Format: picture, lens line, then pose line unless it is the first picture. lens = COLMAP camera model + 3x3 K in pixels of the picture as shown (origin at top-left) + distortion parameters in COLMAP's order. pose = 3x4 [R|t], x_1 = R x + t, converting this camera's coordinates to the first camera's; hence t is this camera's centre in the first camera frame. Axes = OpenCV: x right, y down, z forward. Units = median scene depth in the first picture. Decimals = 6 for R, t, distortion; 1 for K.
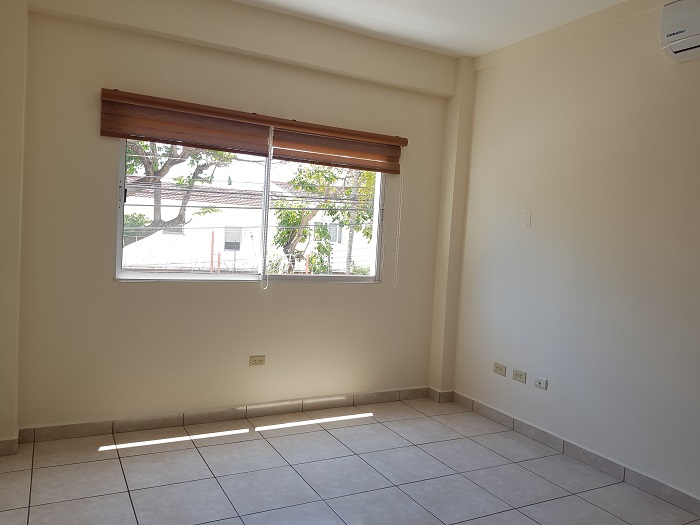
lens RADIAL K [[545.4, 0, 346.0], [0, 545.4, 261.0], [0, 0, 1]] dist [0.034551, -0.060418]
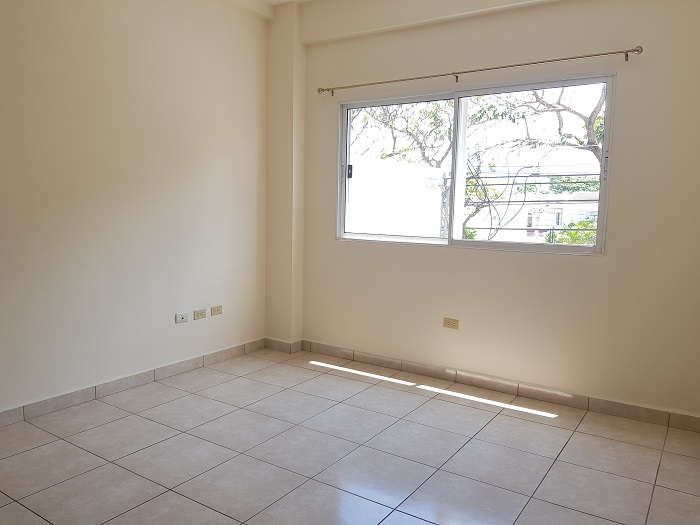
lens RADIAL K [[545.4, 0, 346.1], [0, 545.4, 266.7], [0, 0, 1]] dist [0.034551, -0.060418]
pose [[0.458190, 0.058757, -0.886910, 0.647995], [-0.025454, 0.998271, 0.052985, 0.026924], [0.888490, -0.001702, 0.458893, 0.378231]]
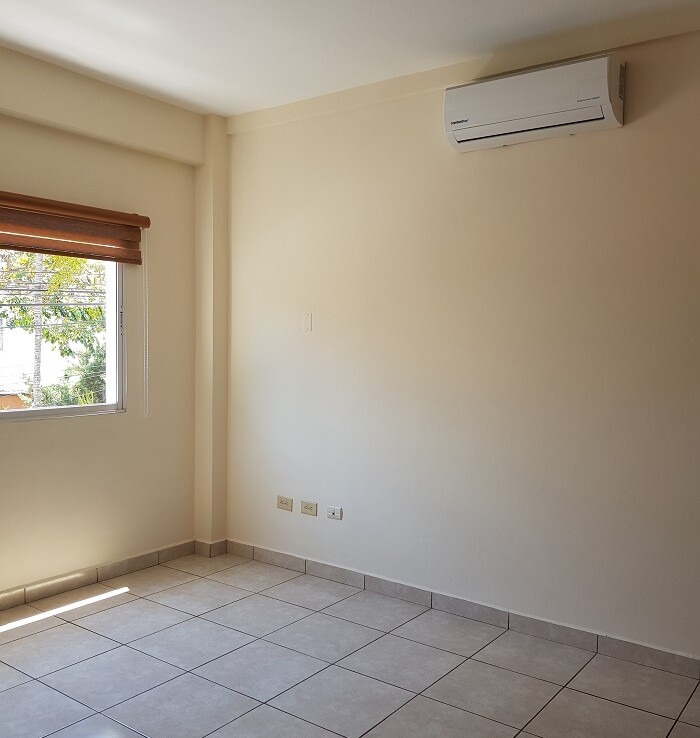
lens RADIAL K [[732.7, 0, 348.3], [0, 732.7, 363.0], [0, 0, 1]] dist [0.009244, 0.000000]
pose [[0.899947, -0.057309, 0.432216, -0.101514], [0.058266, 0.998240, 0.011041, -0.020460], [-0.432088, 0.015247, 0.901703, -0.036678]]
